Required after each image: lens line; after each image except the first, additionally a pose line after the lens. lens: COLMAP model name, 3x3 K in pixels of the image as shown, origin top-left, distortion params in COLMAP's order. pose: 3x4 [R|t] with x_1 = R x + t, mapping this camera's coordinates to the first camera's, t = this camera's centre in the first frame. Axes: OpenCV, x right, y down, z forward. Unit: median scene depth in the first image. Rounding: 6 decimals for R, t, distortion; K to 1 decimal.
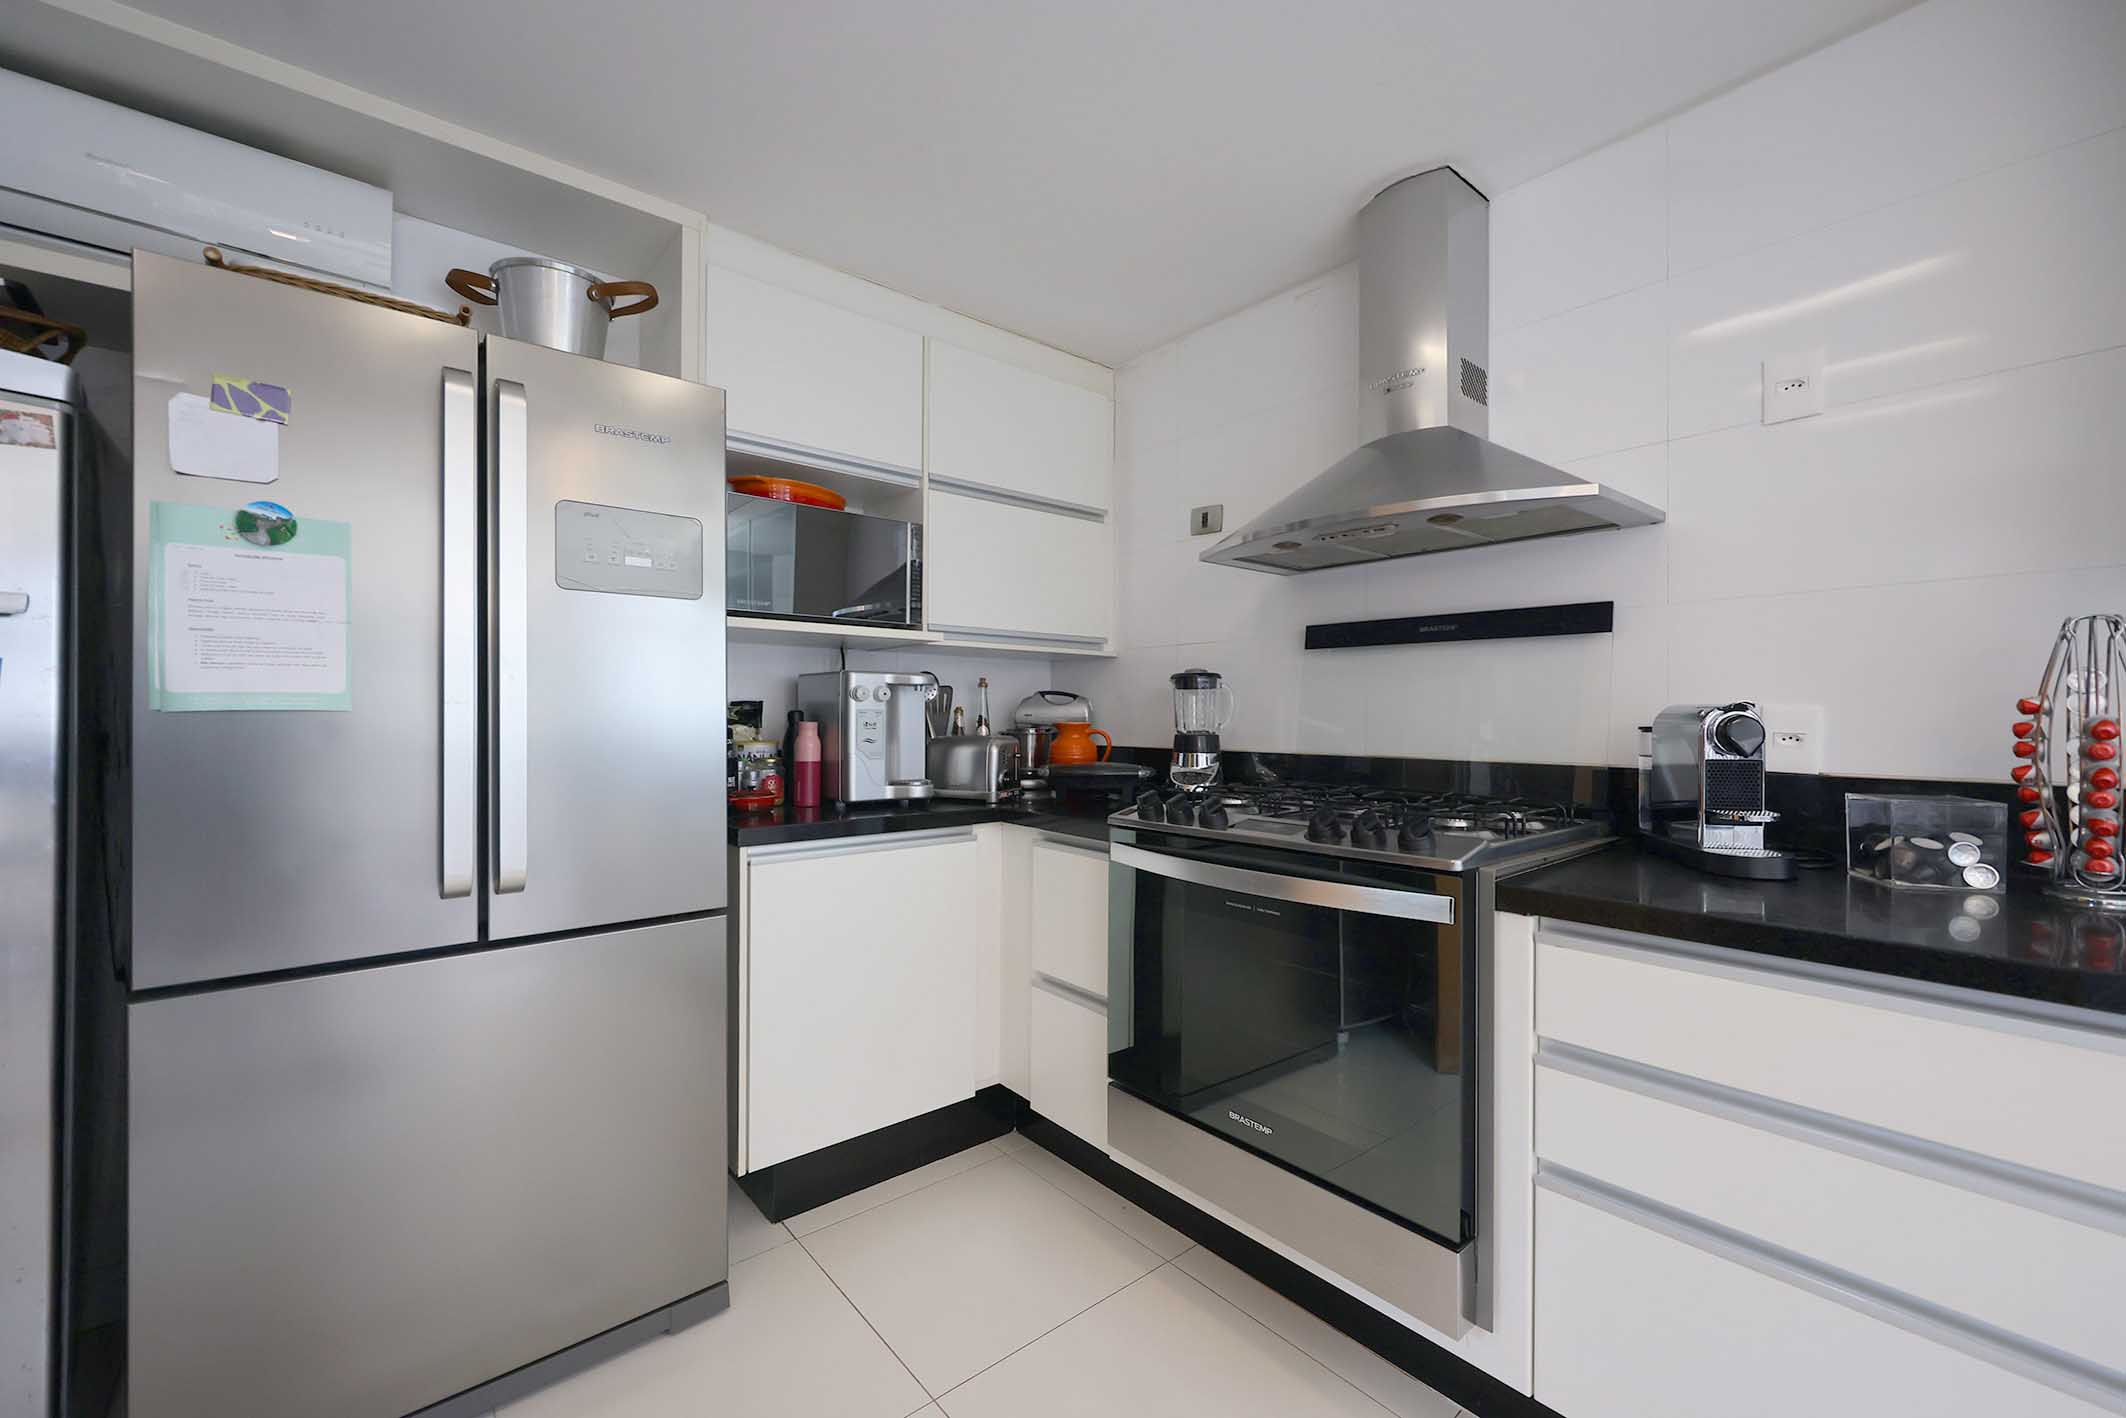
lens RADIAL K [[848.2, 0, 1064.3], [0, 848.2, 711.7], [0, 0, 1]] dist [-0.003338, 0.000178]
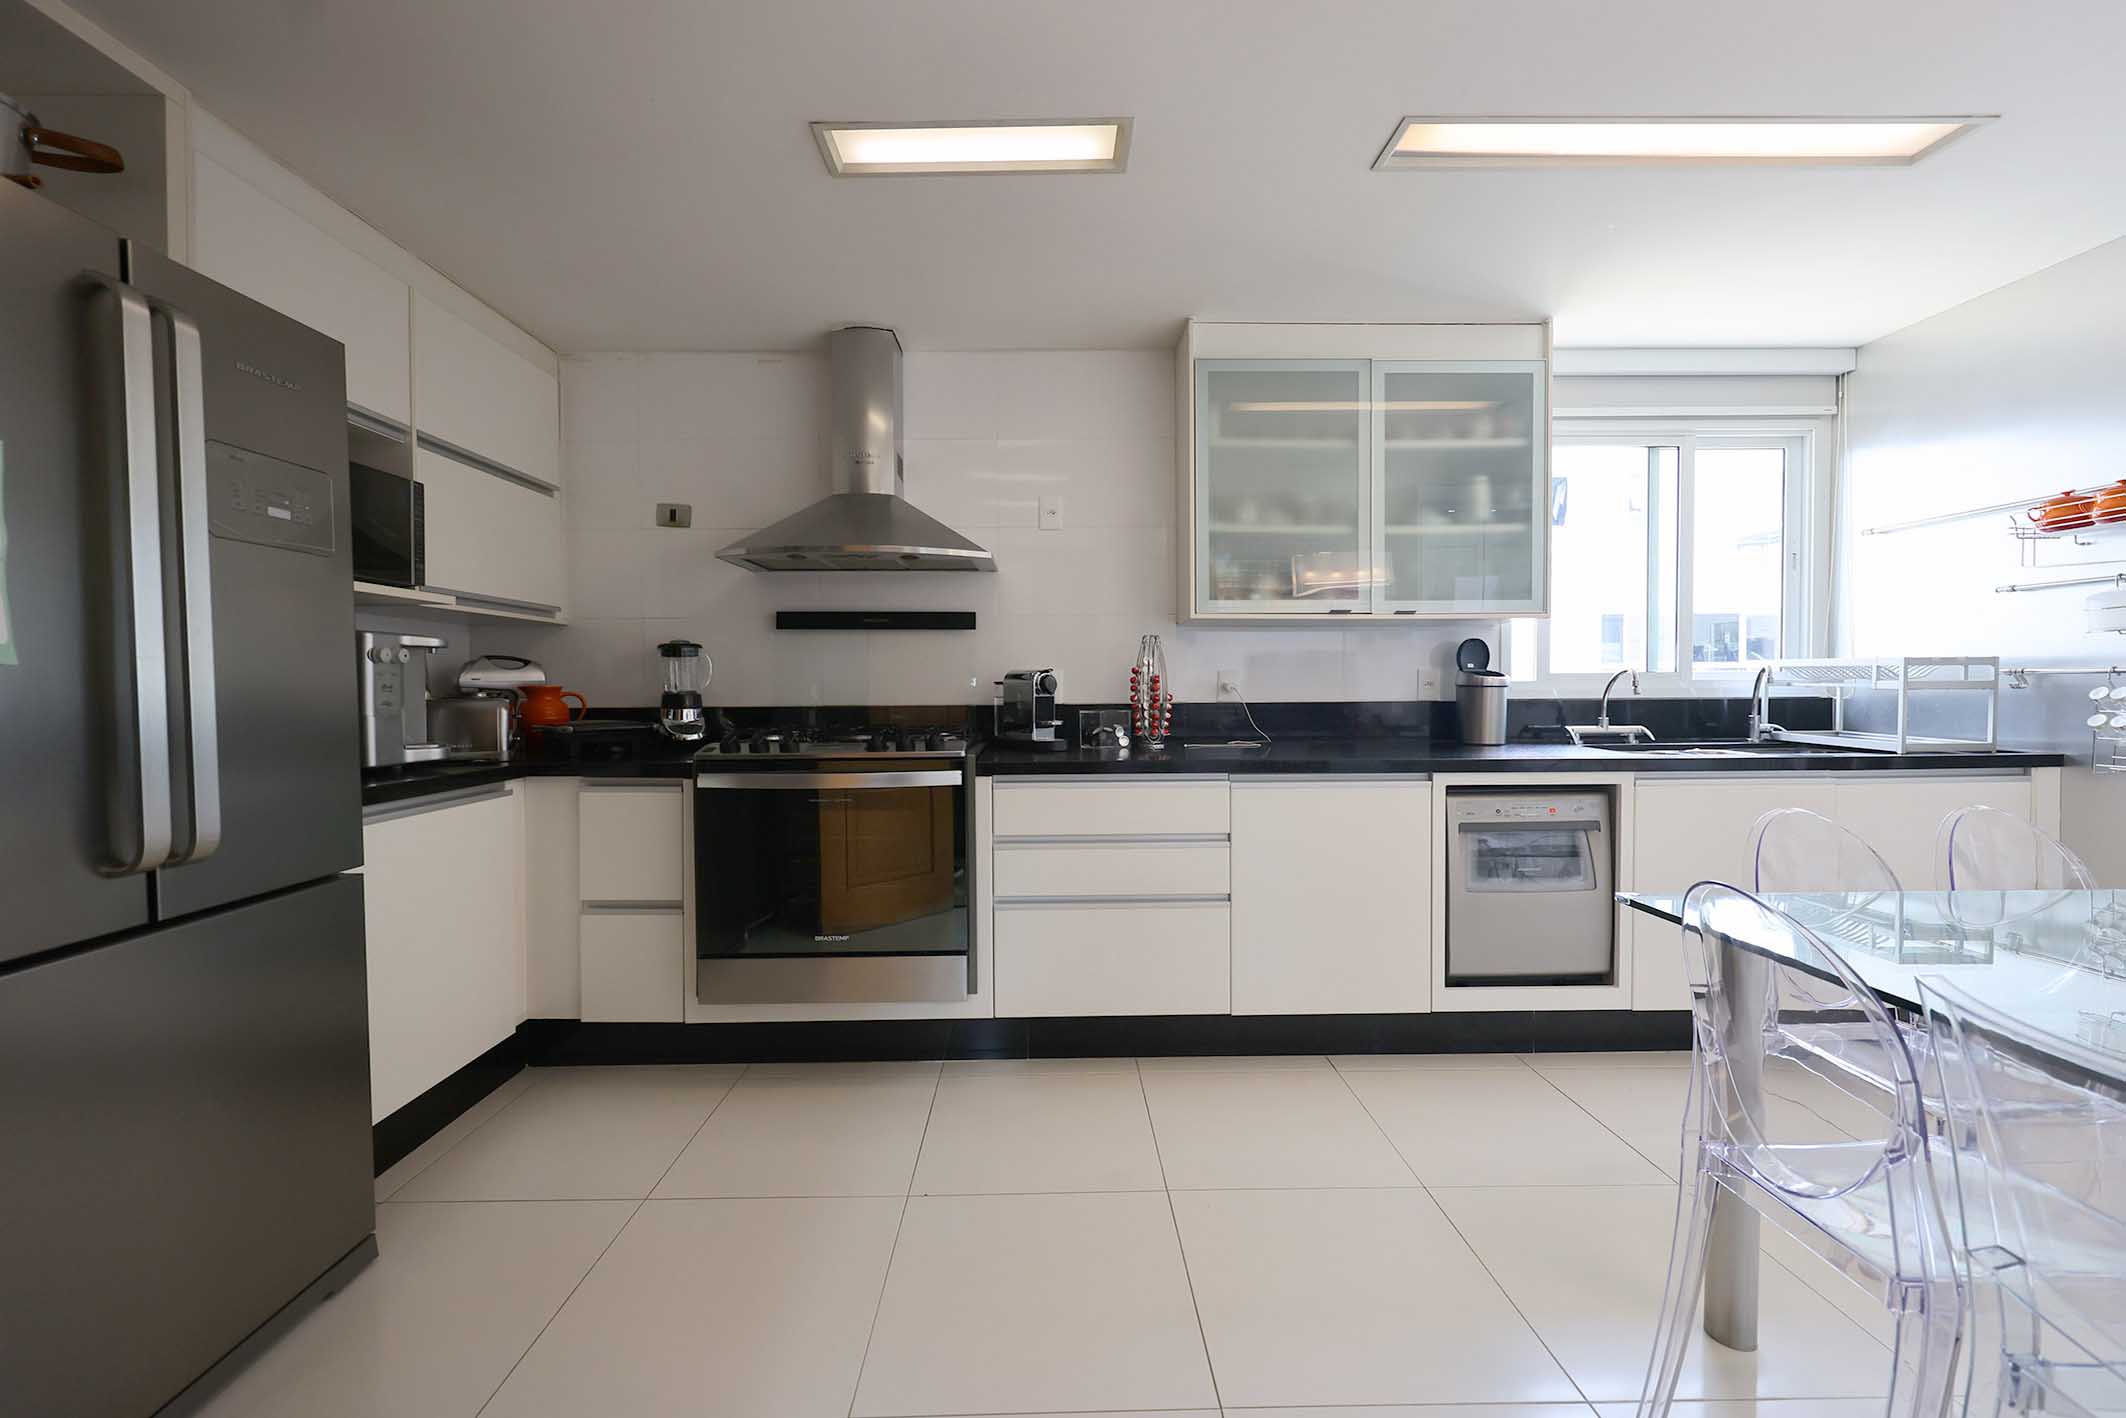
lens RADIAL K [[848.2, 0, 1051.6], [0, 848.2, 704.3], [0, 0, 1]] dist [-0.003338, 0.000178]
pose [[0.631945, -0.024318, 0.774631, -0.502376], [0.004416, 0.999604, 0.027778, 0.011279], [-0.775000, -0.014133, 0.631803, -0.202262]]
